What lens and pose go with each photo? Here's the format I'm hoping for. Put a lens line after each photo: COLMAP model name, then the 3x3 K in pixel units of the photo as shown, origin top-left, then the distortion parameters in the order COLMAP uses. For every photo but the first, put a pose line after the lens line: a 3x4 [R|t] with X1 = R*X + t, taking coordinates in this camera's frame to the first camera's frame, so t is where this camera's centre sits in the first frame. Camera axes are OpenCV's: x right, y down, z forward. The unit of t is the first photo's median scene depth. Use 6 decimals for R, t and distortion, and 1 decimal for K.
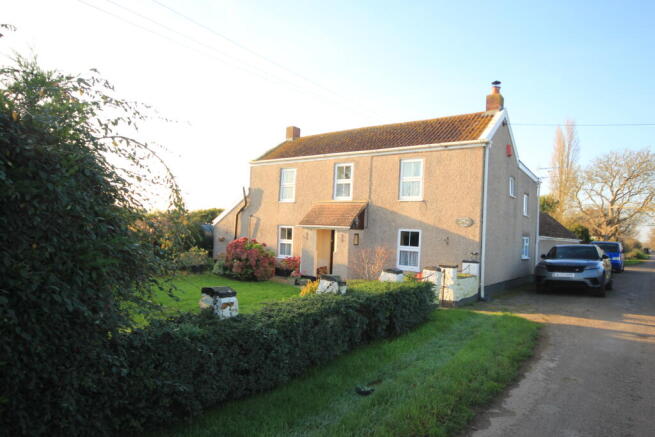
lens RADIAL K [[423.9, 0, 327.6], [0, 423.9, 219.3], [0, 0, 1]] dist [0.000555, 0.000036]
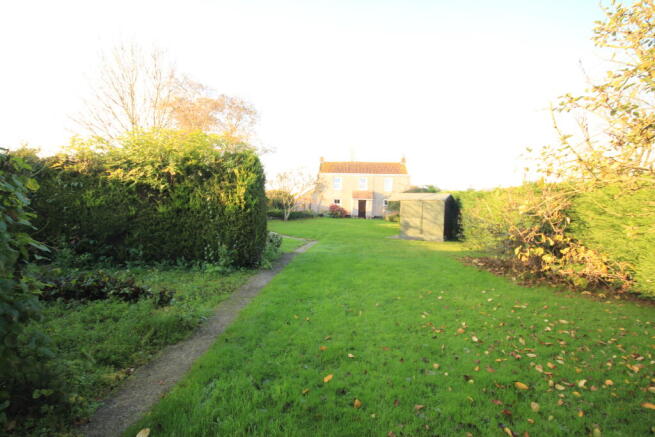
lens RADIAL K [[300.7, 0, 326.3], [0, 300.7, 220.0], [0, 0, 1]] dist [-0.002031, -0.000157]
pose [[0.854684, -0.057427, 0.515963, -1.339223], [-0.004517, 0.993003, 0.118004, -0.087567], [-0.519130, -0.103187, 0.848444, -0.707984]]
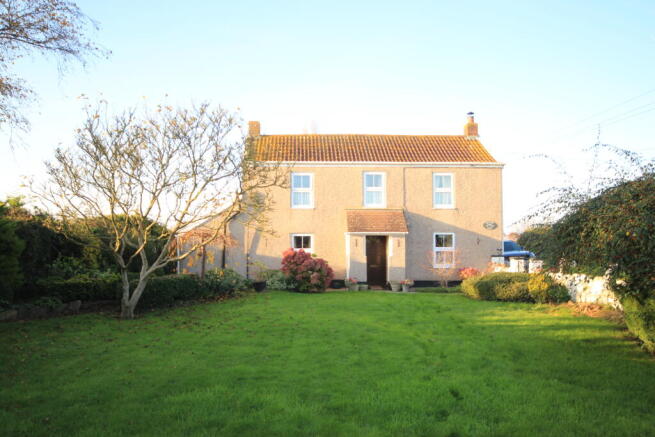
lens RADIAL K [[538.2, 0, 328.4], [0, 538.2, 216.3], [0, 0, 1]] dist [0.005047, -0.000033]
pose [[0.771577, -0.011410, 0.636033, -0.937467], [0.016307, 0.999865, -0.001846, -0.023062], [-0.635927, 0.011796, 0.771659, 0.048257]]
